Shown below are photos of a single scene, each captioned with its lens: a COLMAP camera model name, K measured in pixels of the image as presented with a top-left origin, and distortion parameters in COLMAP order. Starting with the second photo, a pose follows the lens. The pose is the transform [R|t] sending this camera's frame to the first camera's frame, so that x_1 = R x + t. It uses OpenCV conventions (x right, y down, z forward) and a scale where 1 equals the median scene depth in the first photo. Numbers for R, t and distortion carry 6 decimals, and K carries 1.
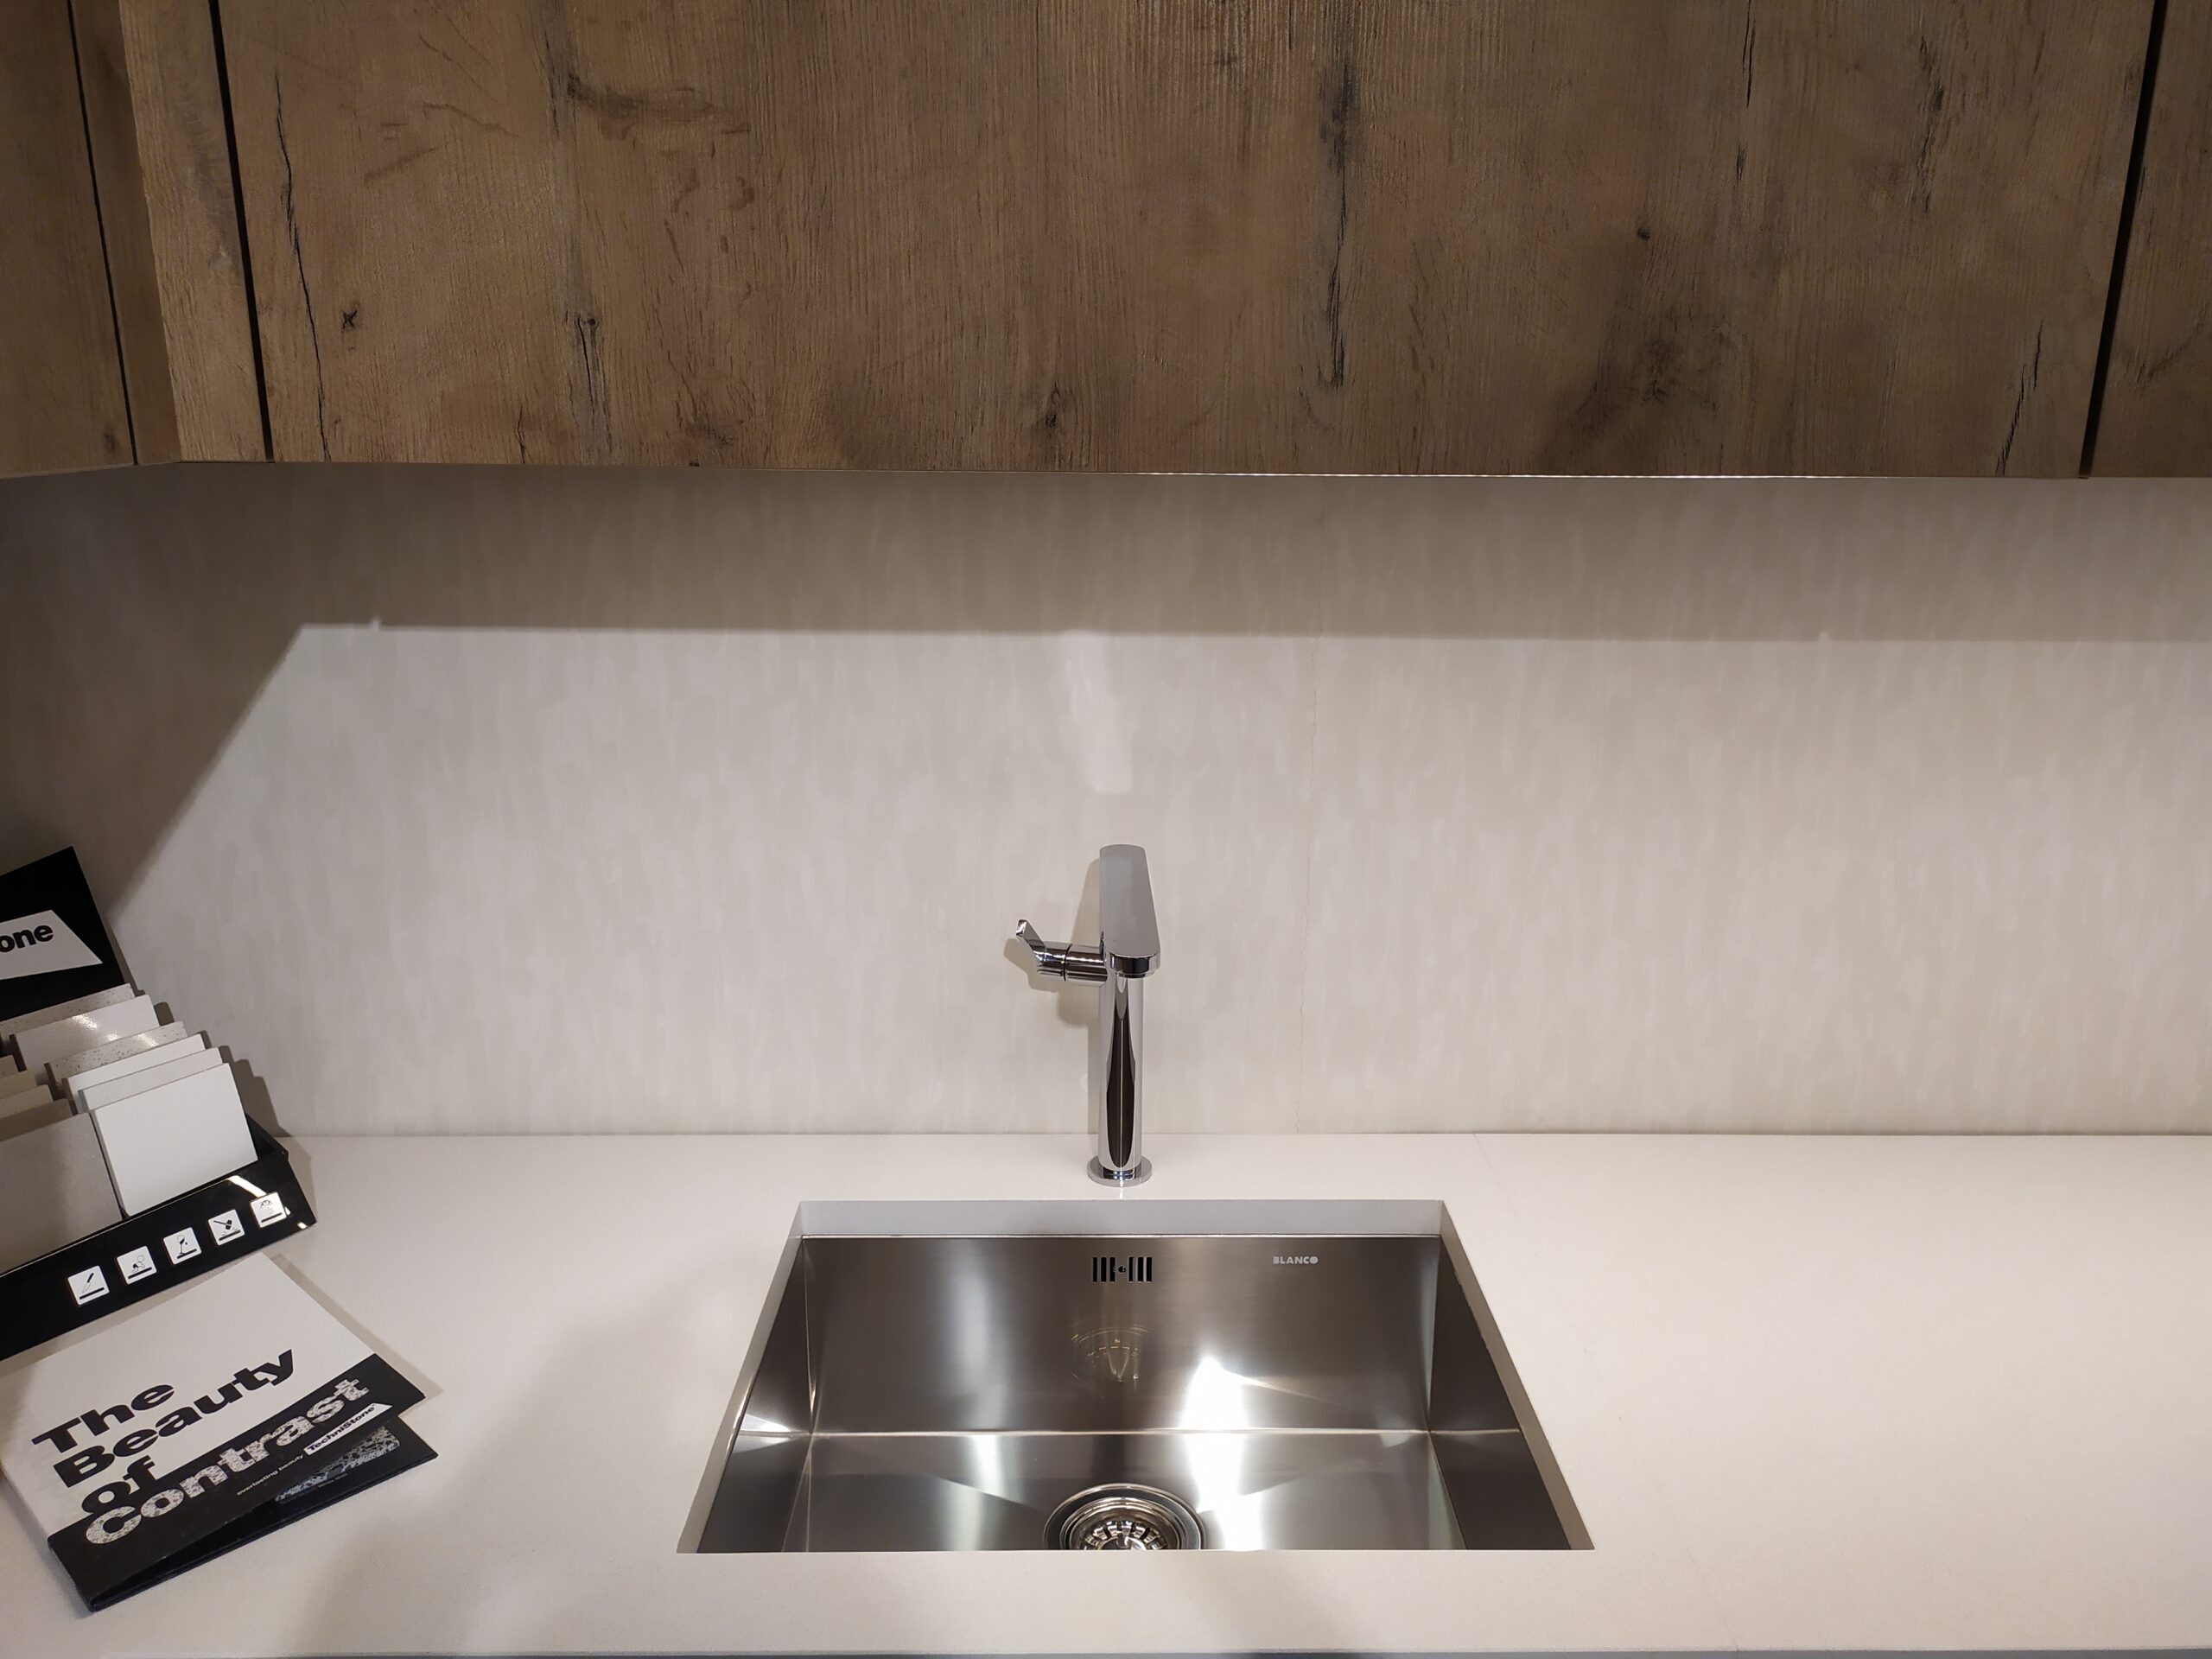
lens RADIAL K [[1696.7, 0, 1102.9], [0, 1696.7, 840.0], [0, 0, 1]] dist [0.032706, -0.003133]
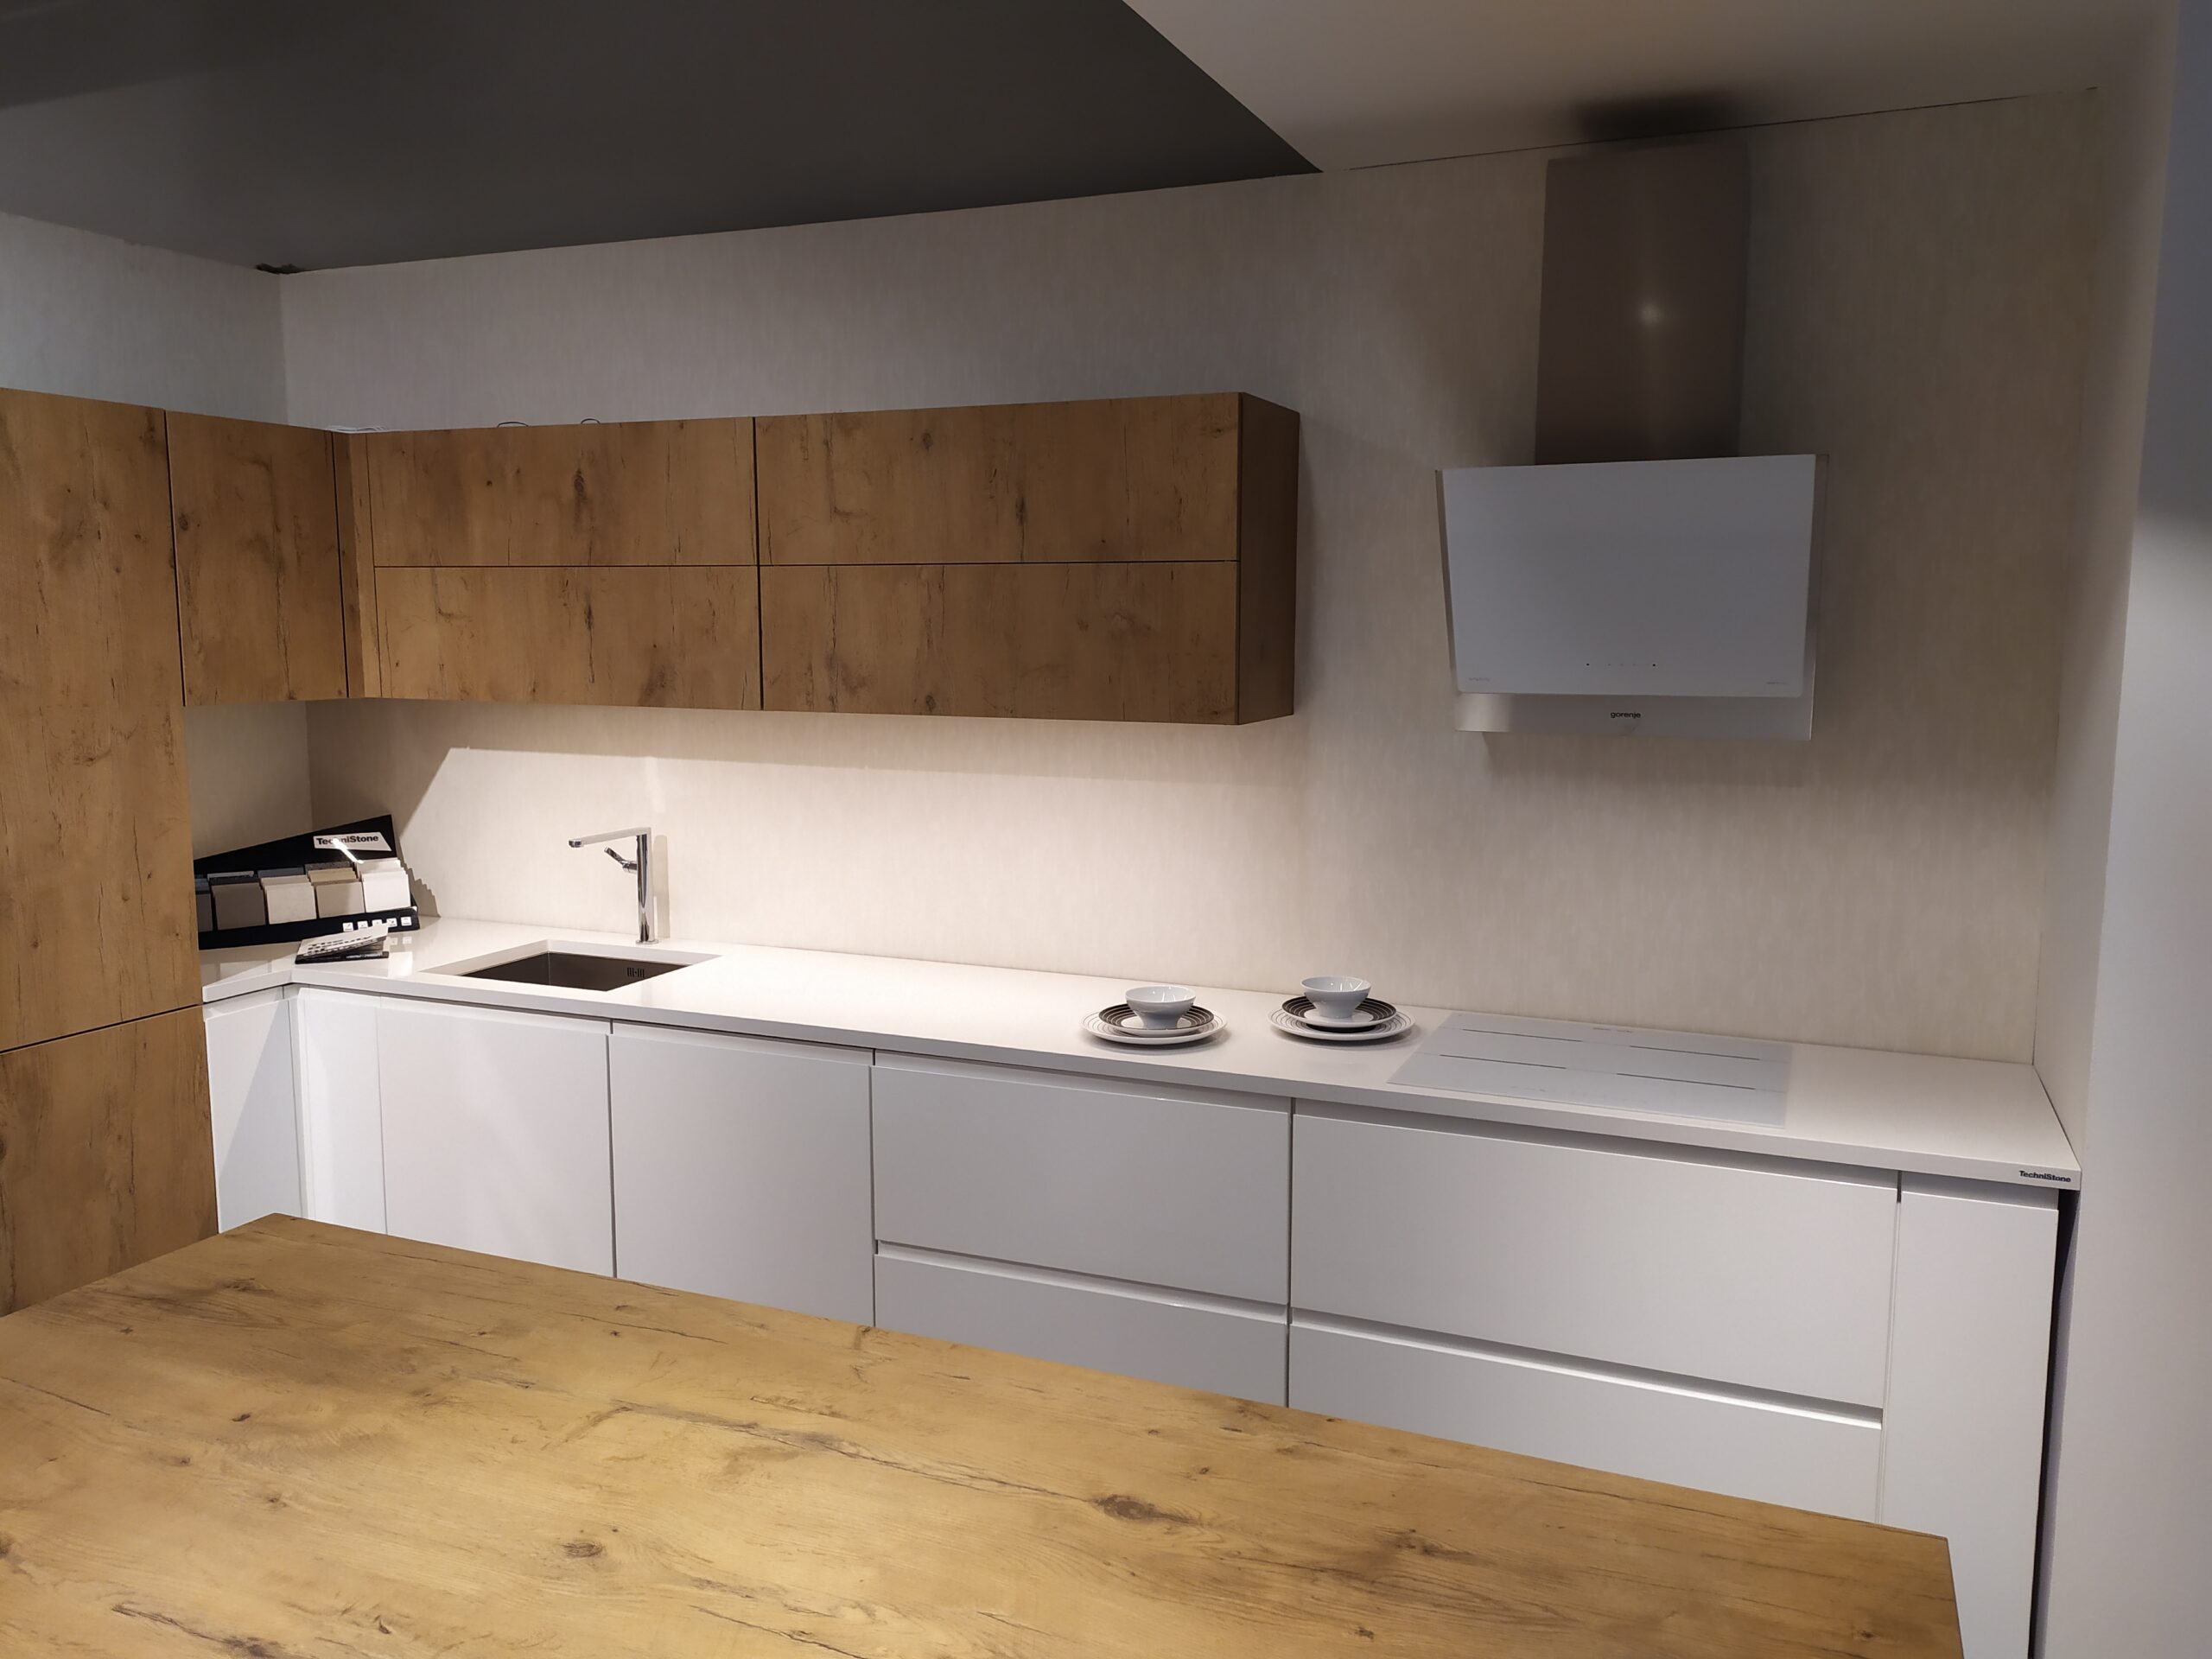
lens RADIAL K [[1696.7, 0, 1109.7], [0, 1696.7, 826.7], [0, 0, 1]] dist [0.032706, -0.003133]
pose [[0.913691, 0.046150, -0.403781, 1.949261], [-0.102393, 0.987622, -0.118821, 0.272586], [0.393299, 0.149910, 0.907107, -1.383943]]
